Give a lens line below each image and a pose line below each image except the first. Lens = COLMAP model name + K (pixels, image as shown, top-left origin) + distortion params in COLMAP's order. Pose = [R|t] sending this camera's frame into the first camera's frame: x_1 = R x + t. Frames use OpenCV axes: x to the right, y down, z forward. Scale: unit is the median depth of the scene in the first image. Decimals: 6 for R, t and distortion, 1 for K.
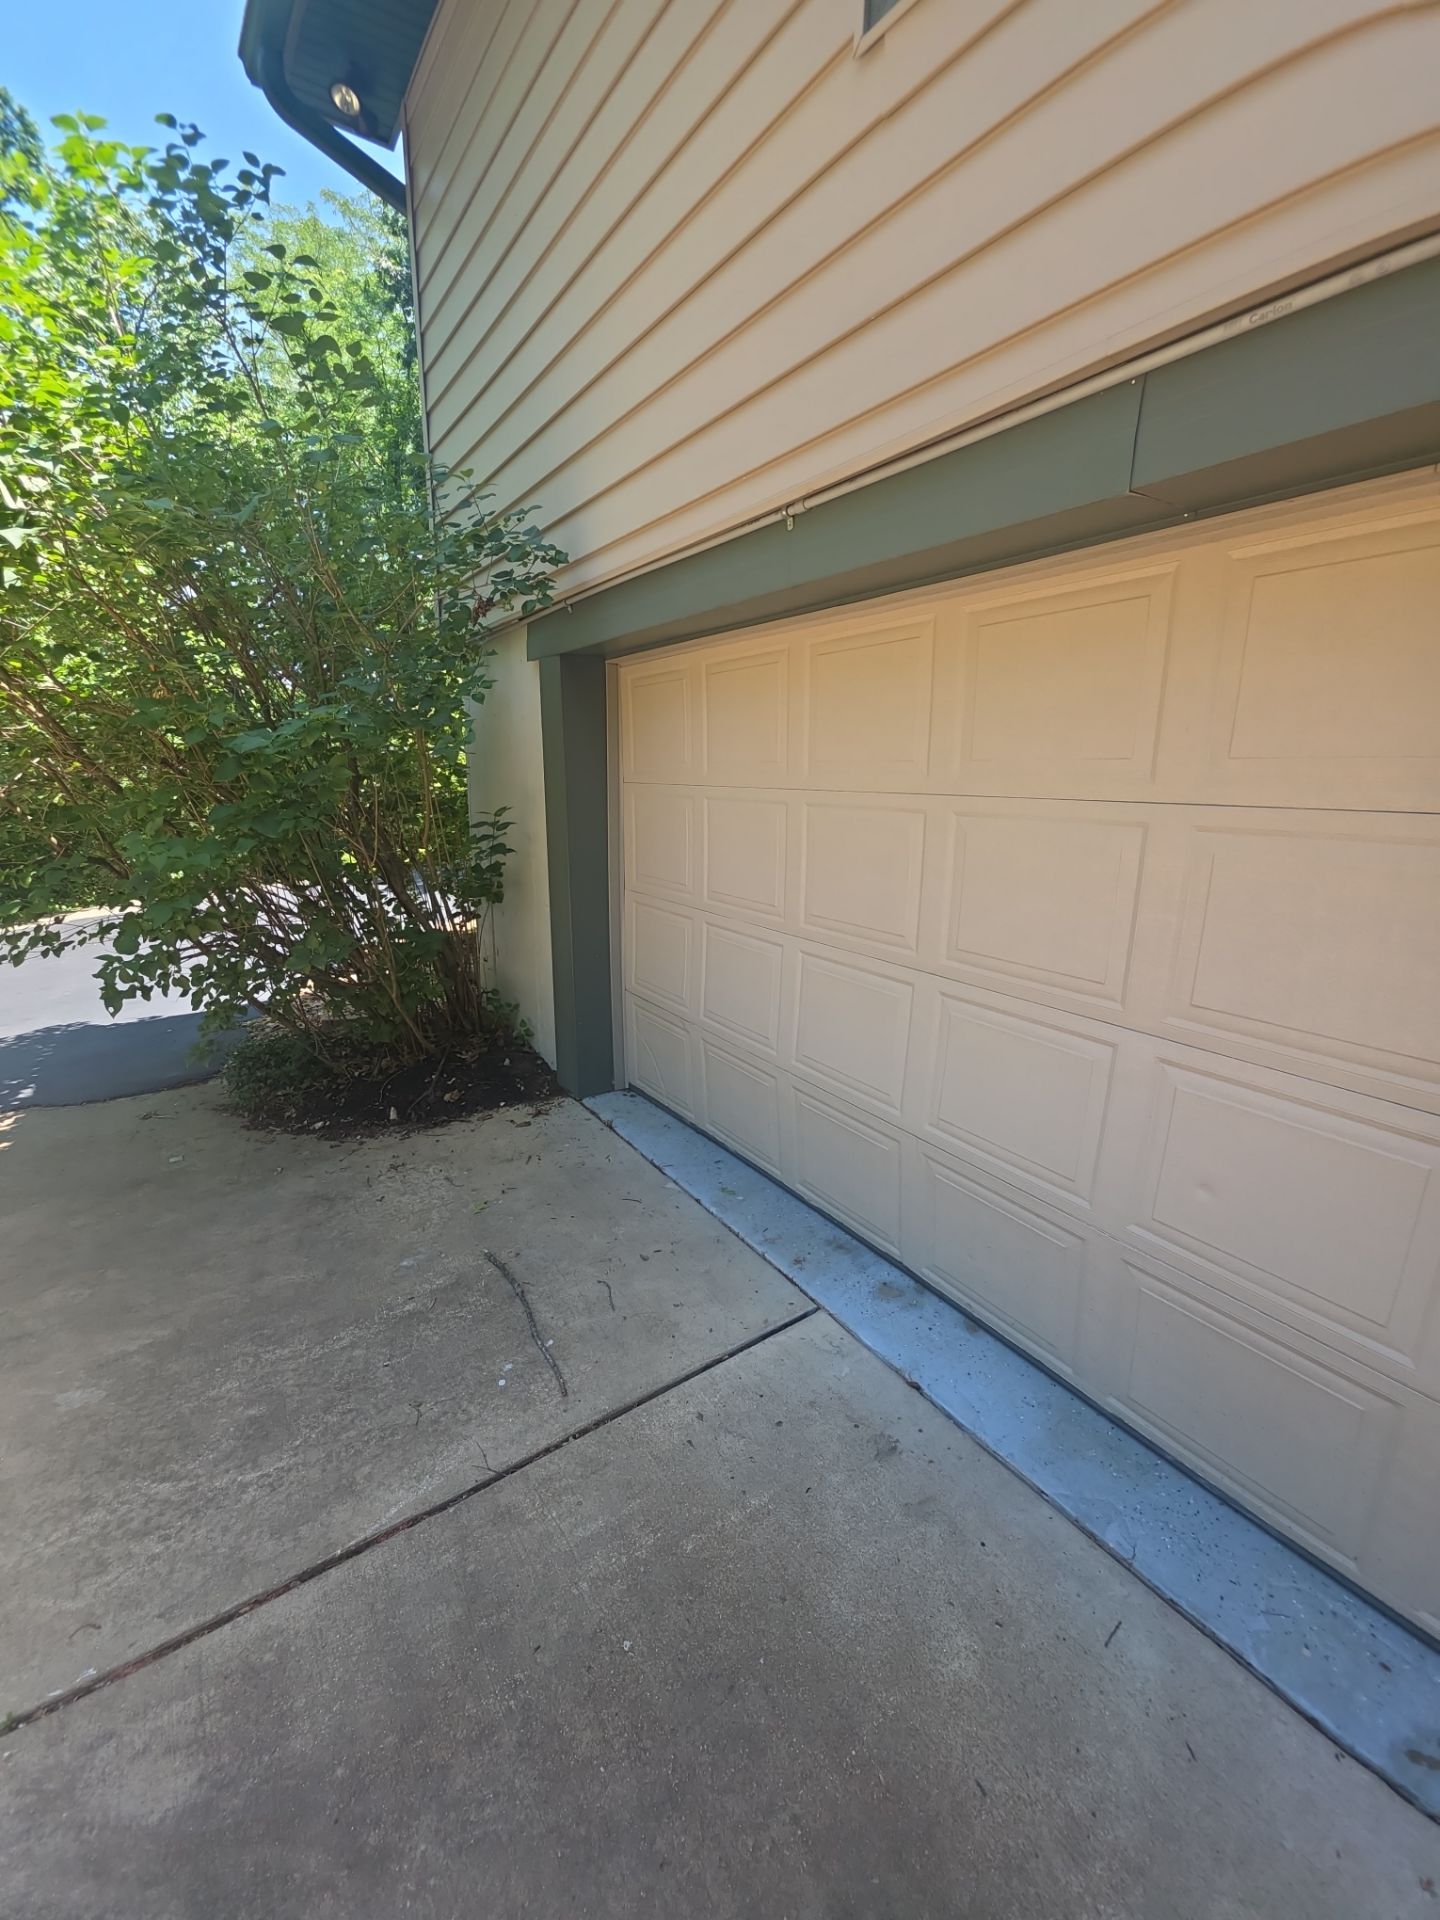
lens RADIAL K [[759.9, 0, 723.5], [0, 759.9, 964.7], [0, 0, 1]] dist [0.011958, -0.008019]
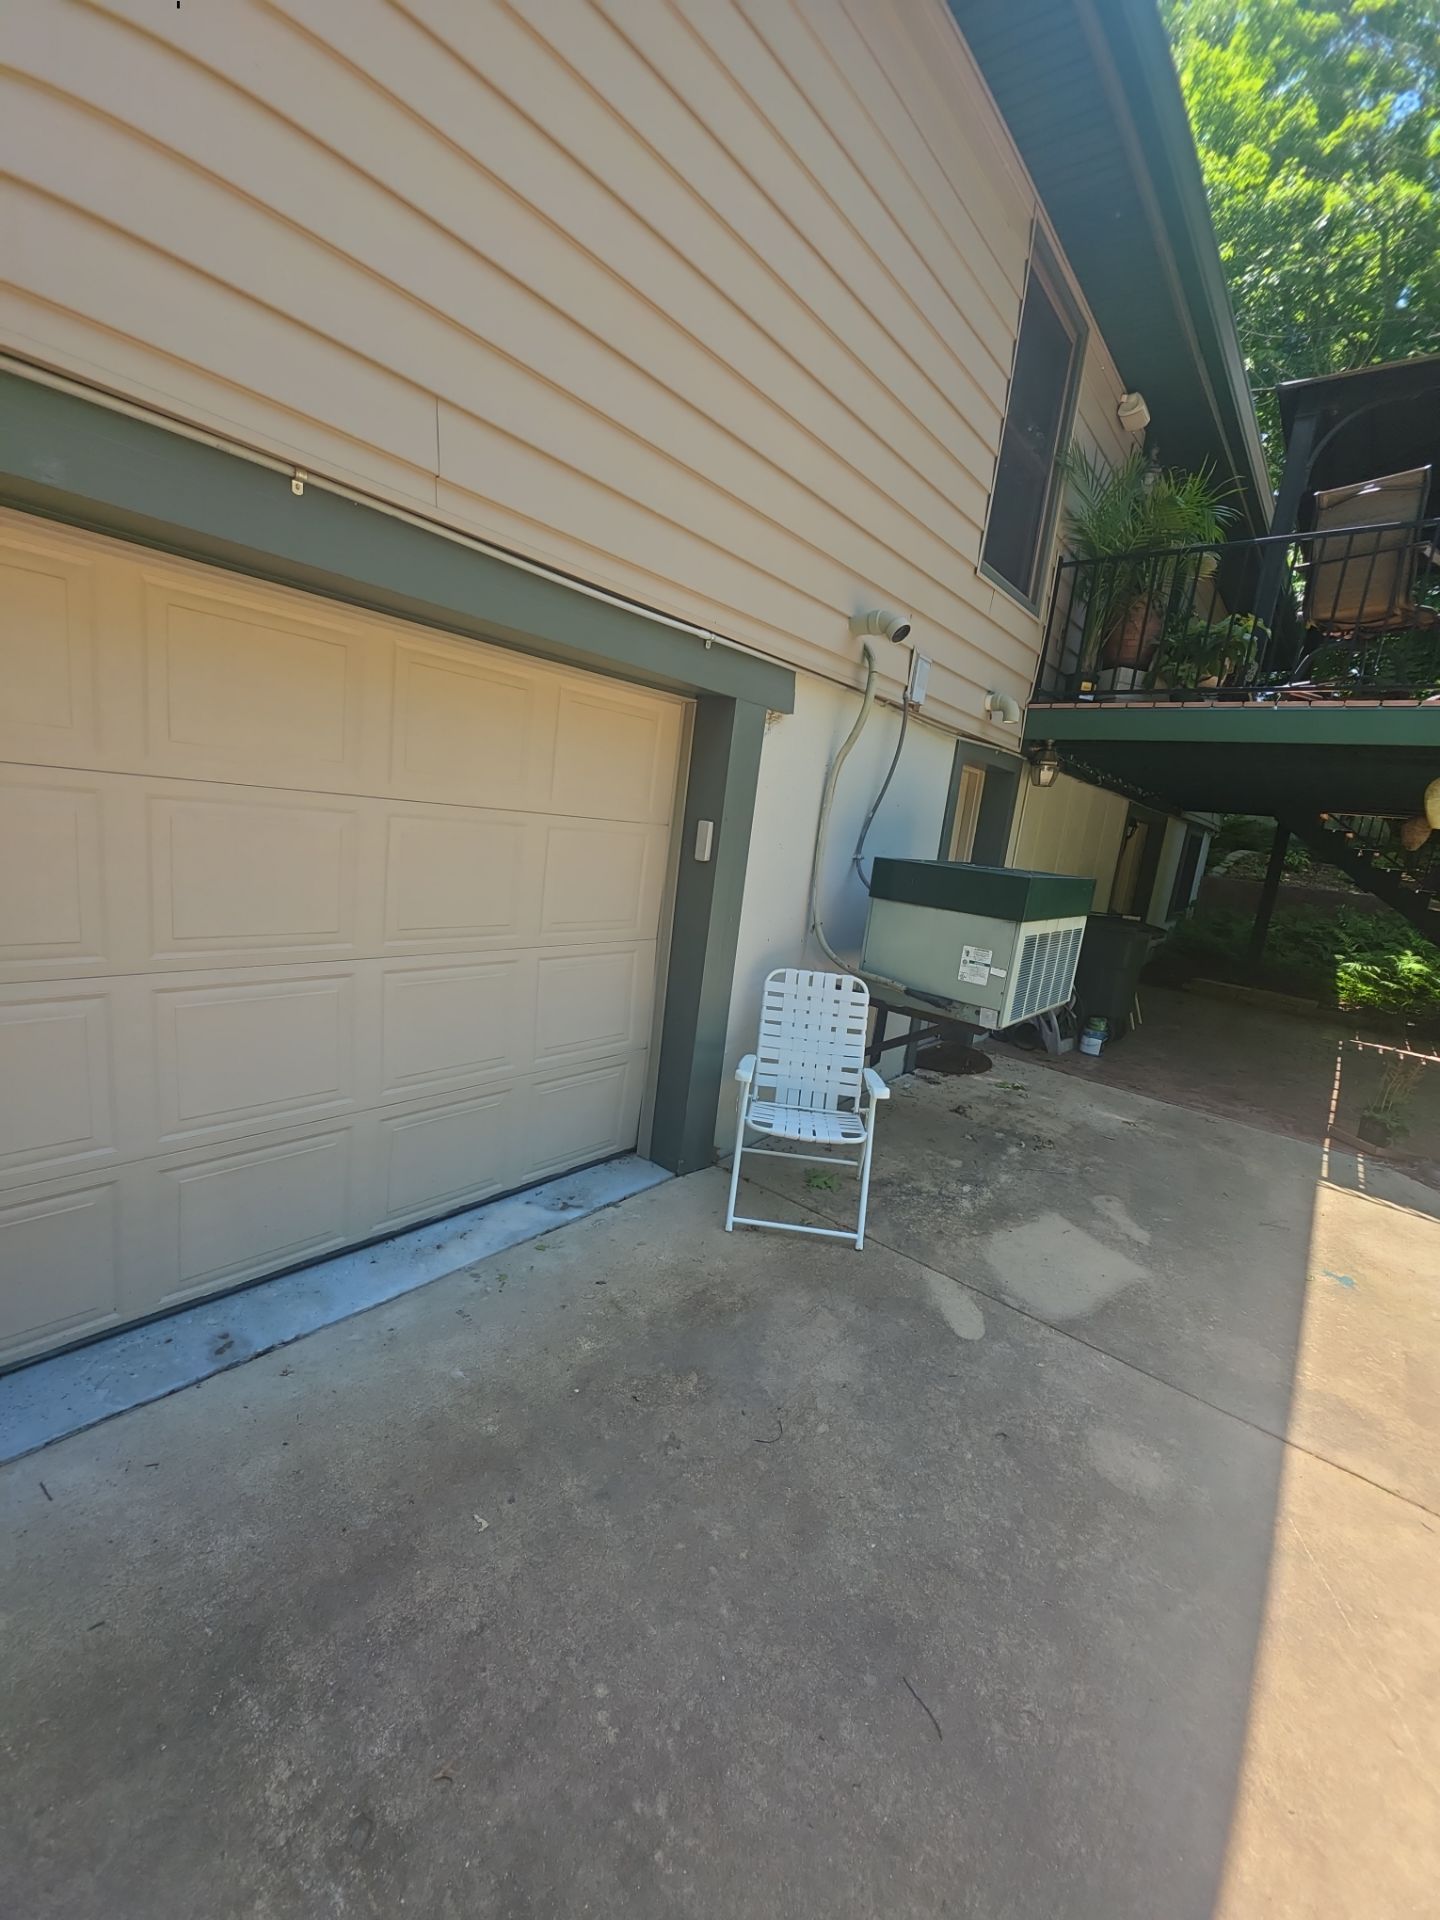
lens RADIAL K [[759.9, 0, 723.5], [0, 759.9, 964.7], [0, 0, 1]] dist [0.011958, -0.008019]
pose [[-0.264214, -0.221421, 0.938703, -0.380148], [0.123390, 0.957532, 0.260592, -0.026988], [-0.956538, 0.184678, -0.225672, 0.084449]]
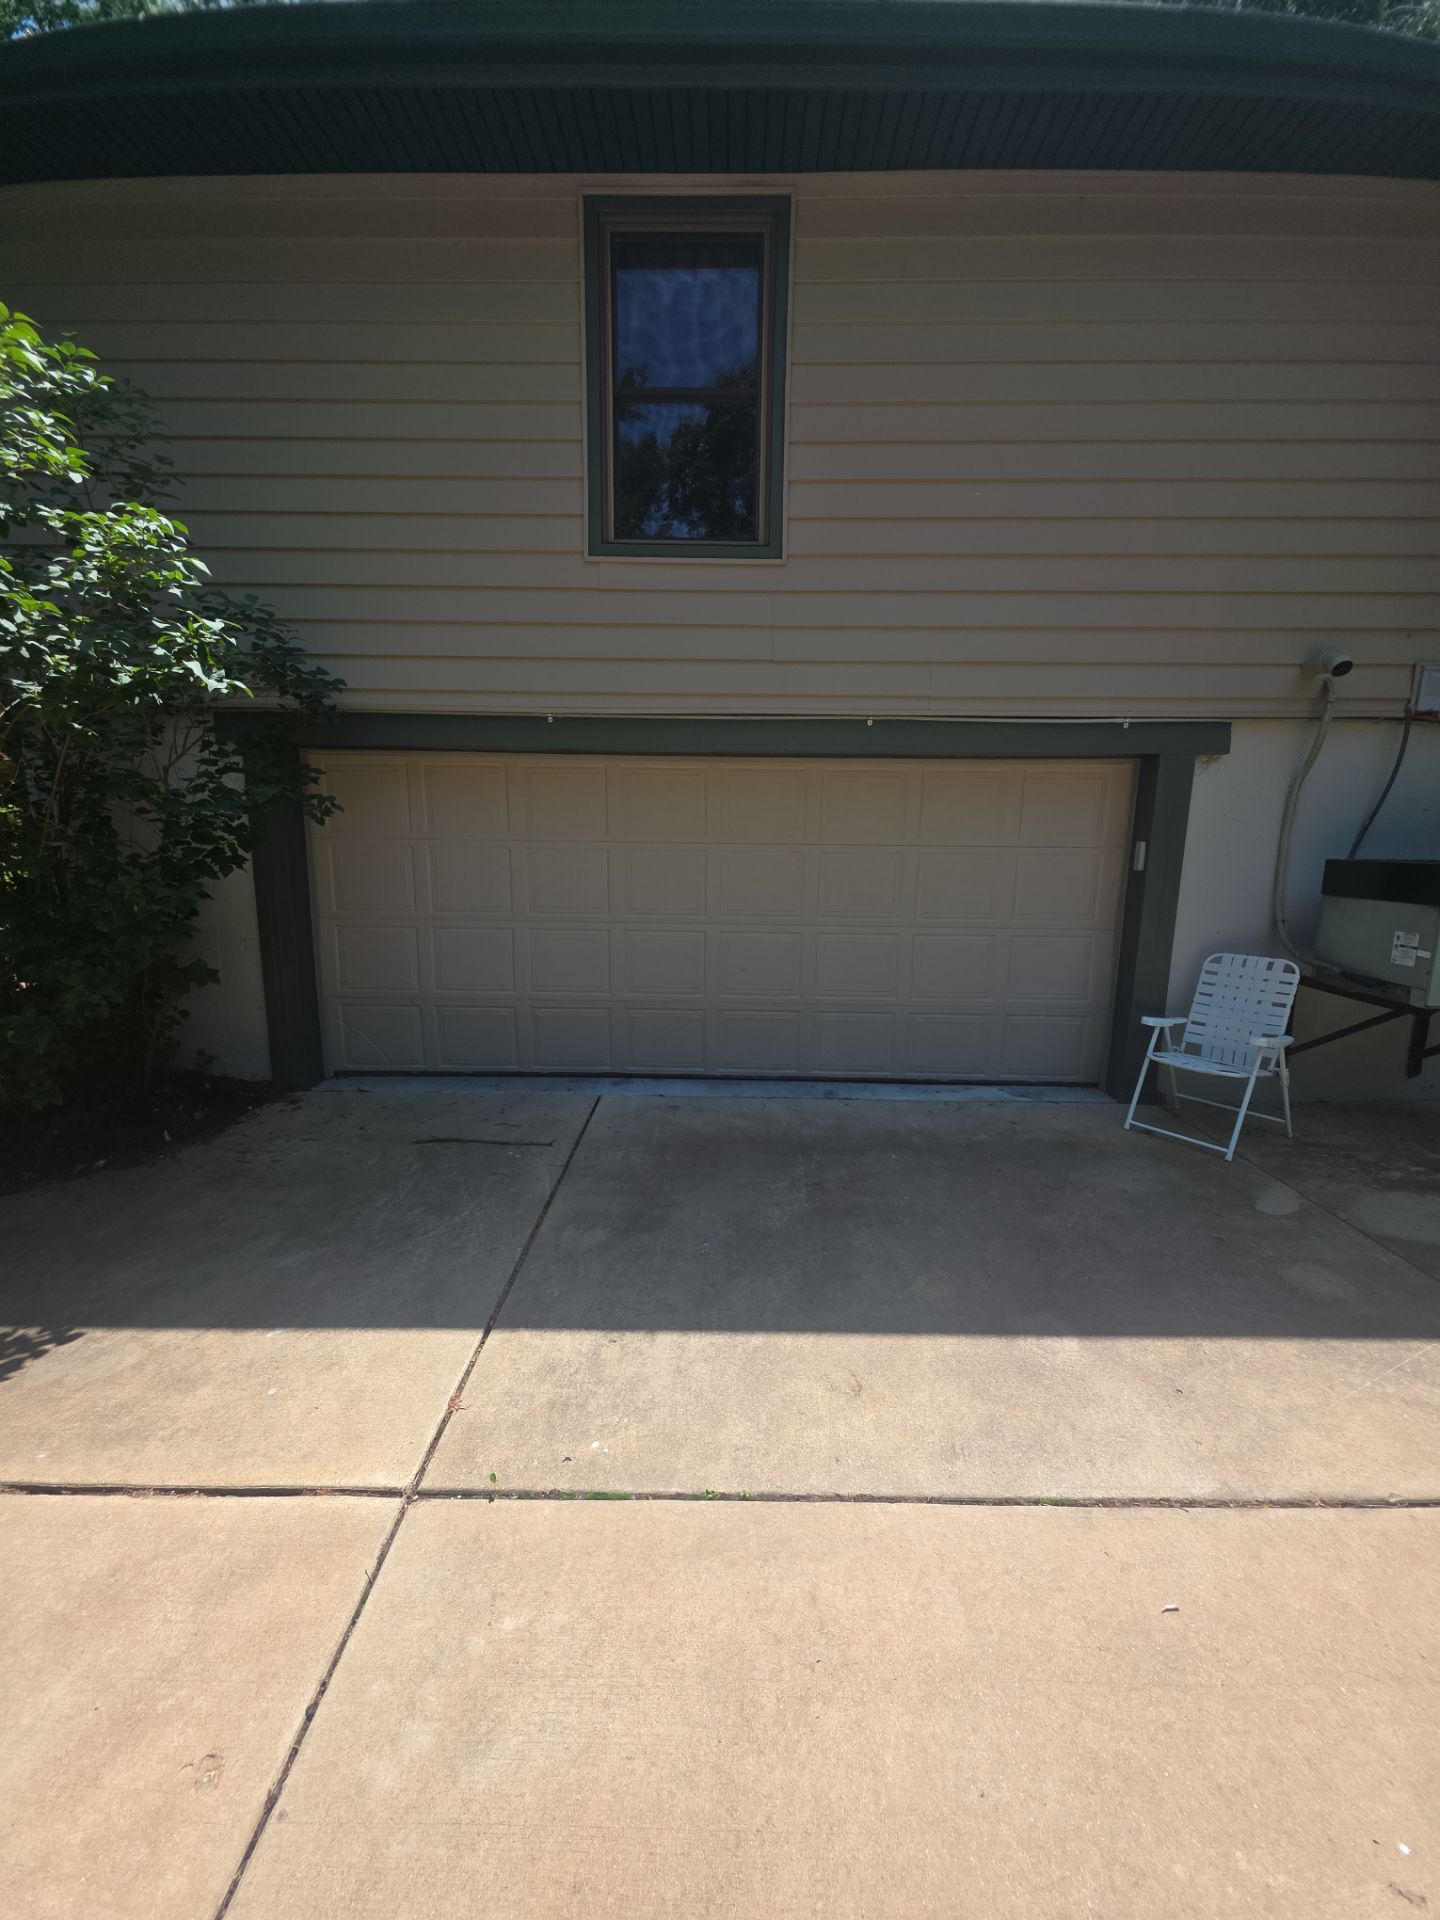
lens RADIAL K [[759.9, 0, 723.5], [0, 759.9, 964.7], [0, 0, 1]] dist [0.011958, -0.008019]
pose [[0.578913, -0.140458, 0.803200, -1.172117], [0.193893, 0.980510, 0.031715, 0.105940], [-0.792001, 0.137374, 0.594864, -0.466339]]
